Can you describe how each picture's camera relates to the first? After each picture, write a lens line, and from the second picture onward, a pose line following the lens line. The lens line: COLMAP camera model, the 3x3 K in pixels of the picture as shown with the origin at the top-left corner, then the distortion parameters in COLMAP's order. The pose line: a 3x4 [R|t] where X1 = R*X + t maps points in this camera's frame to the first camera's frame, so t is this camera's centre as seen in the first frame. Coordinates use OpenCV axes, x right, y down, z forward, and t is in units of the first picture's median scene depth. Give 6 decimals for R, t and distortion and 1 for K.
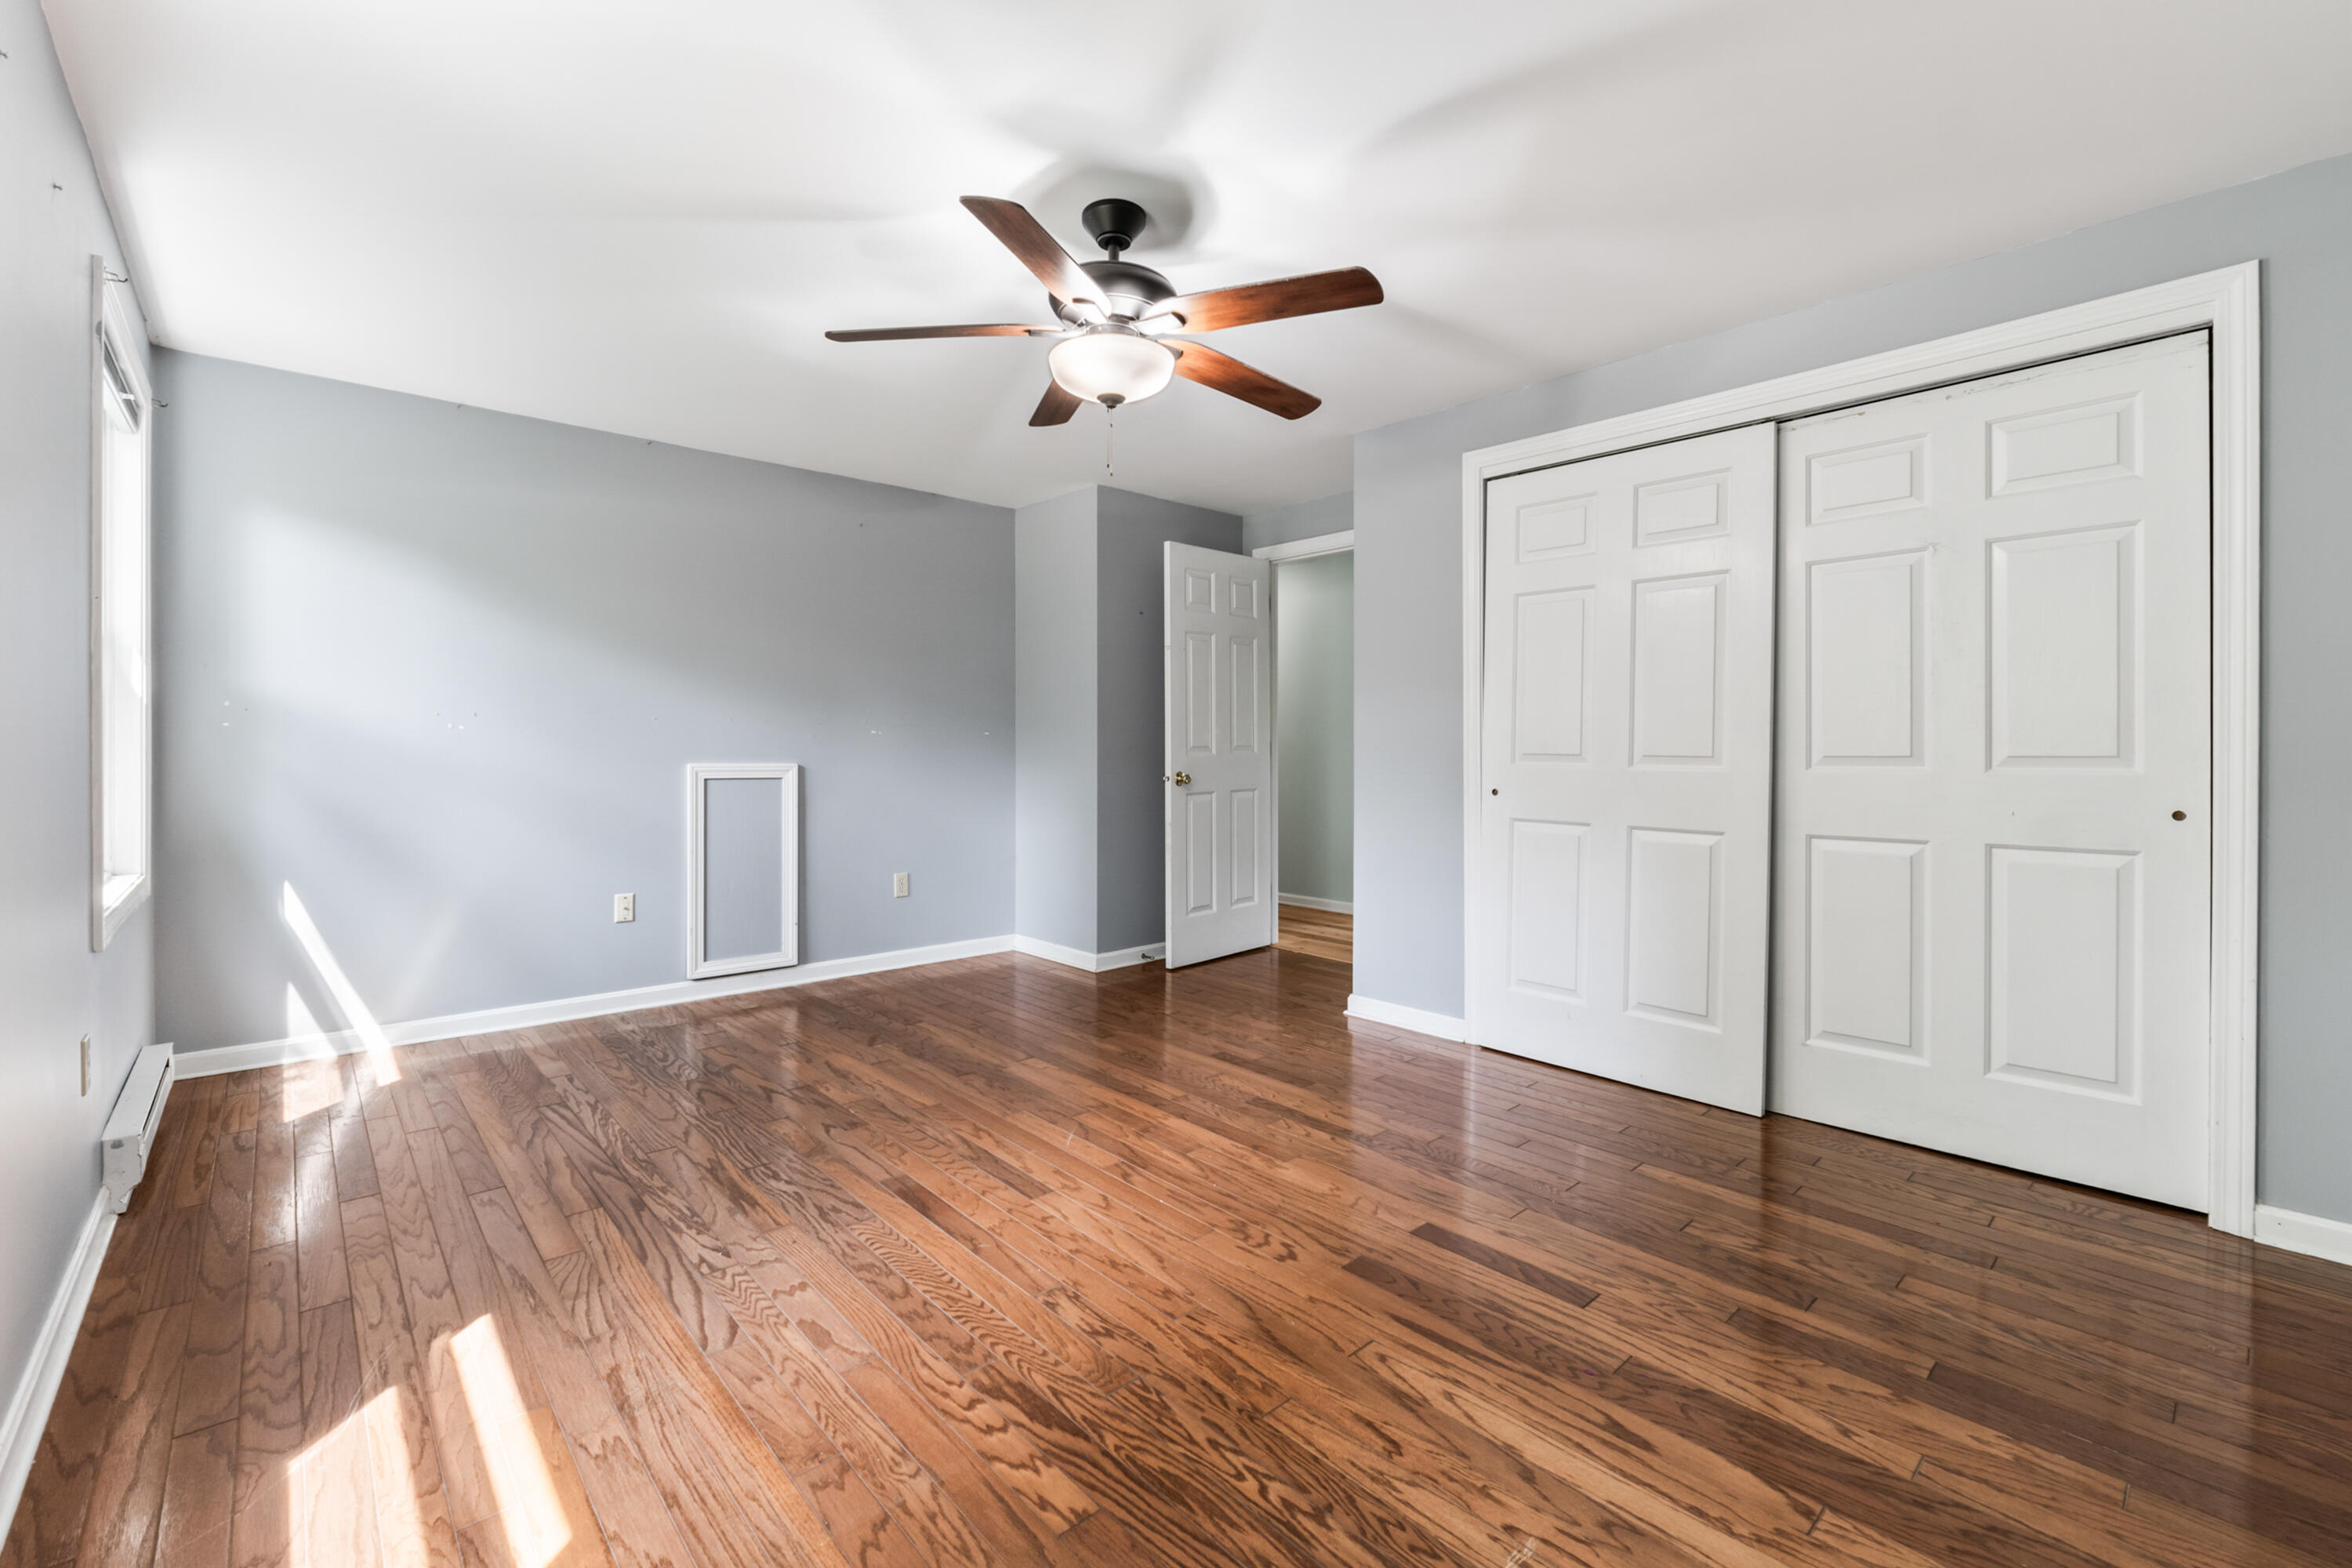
lens RADIAL K [[986.7, 0, 1177.6], [0, 986.7, 764.2], [0, 0, 1]] dist [-0.009429, -0.000065]
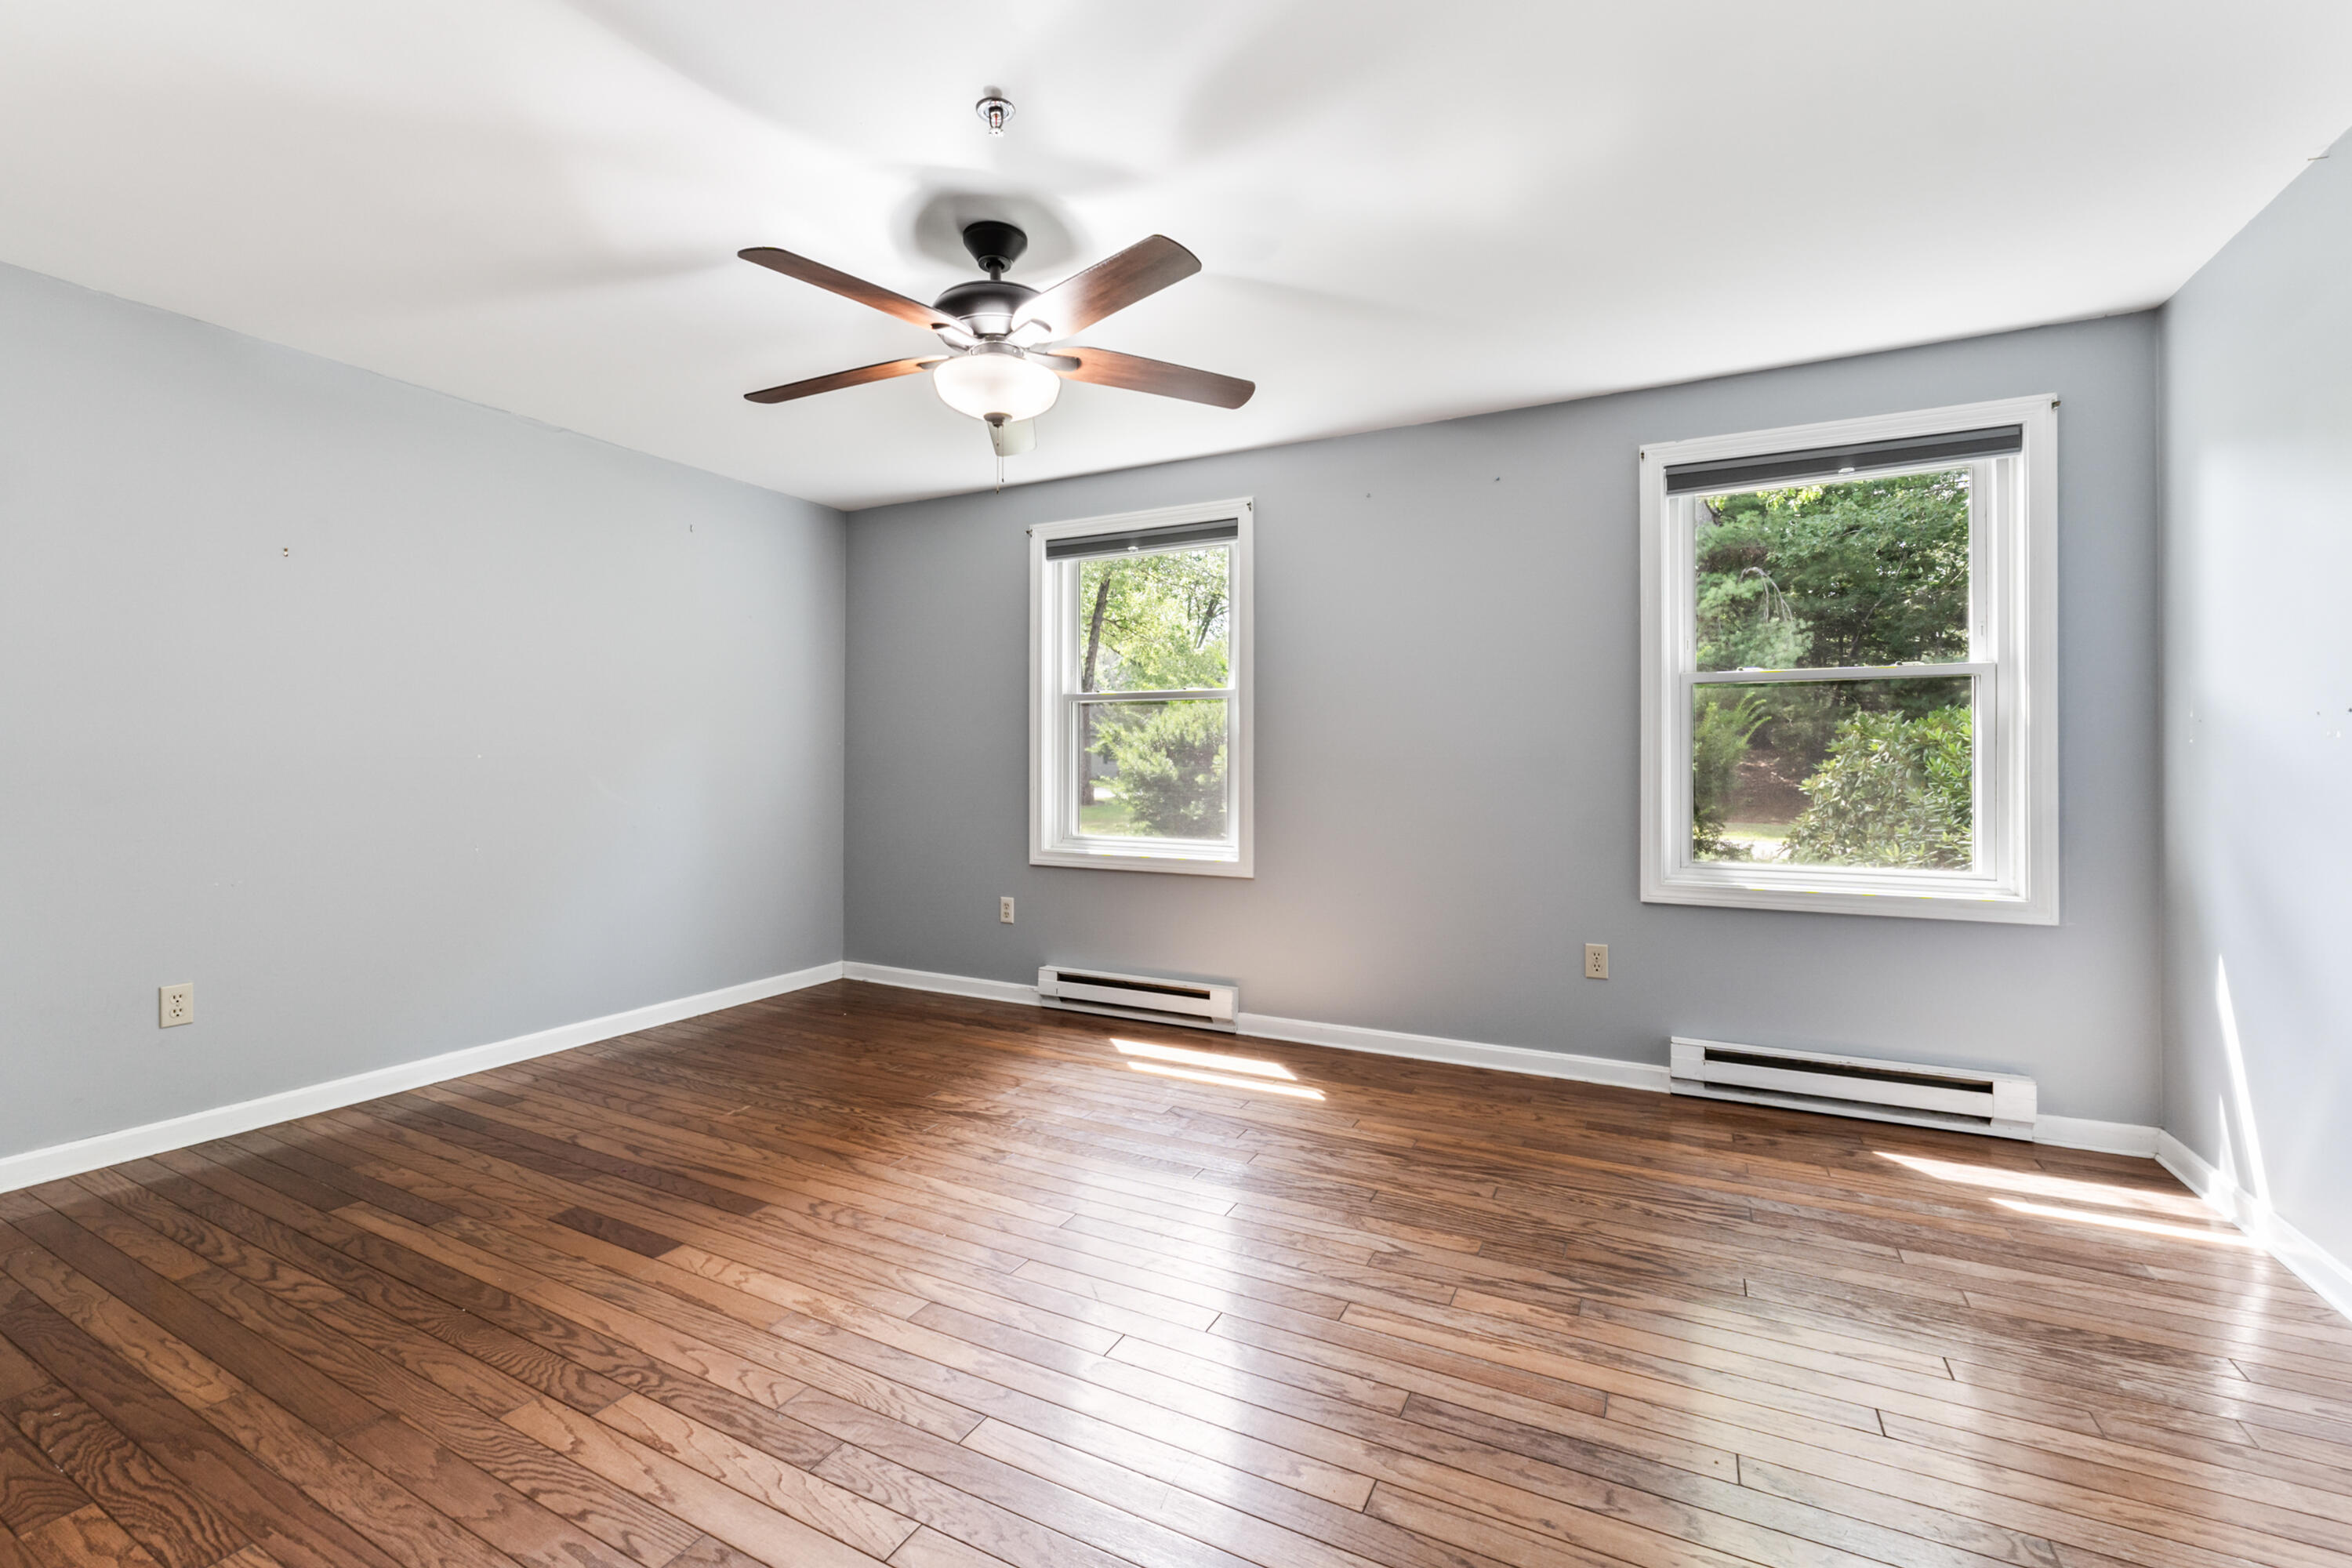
lens RADIAL K [[986.7, 0, 1162.4], [0, 986.7, 764.1], [0, 0, 1]] dist [-0.009429, -0.000065]
pose [[-0.940477, -0.005100, -0.339820, 0.146971], [-0.012628, 0.999721, 0.019945, -0.050912], [0.339624, 0.023049, -0.940279, 2.577566]]
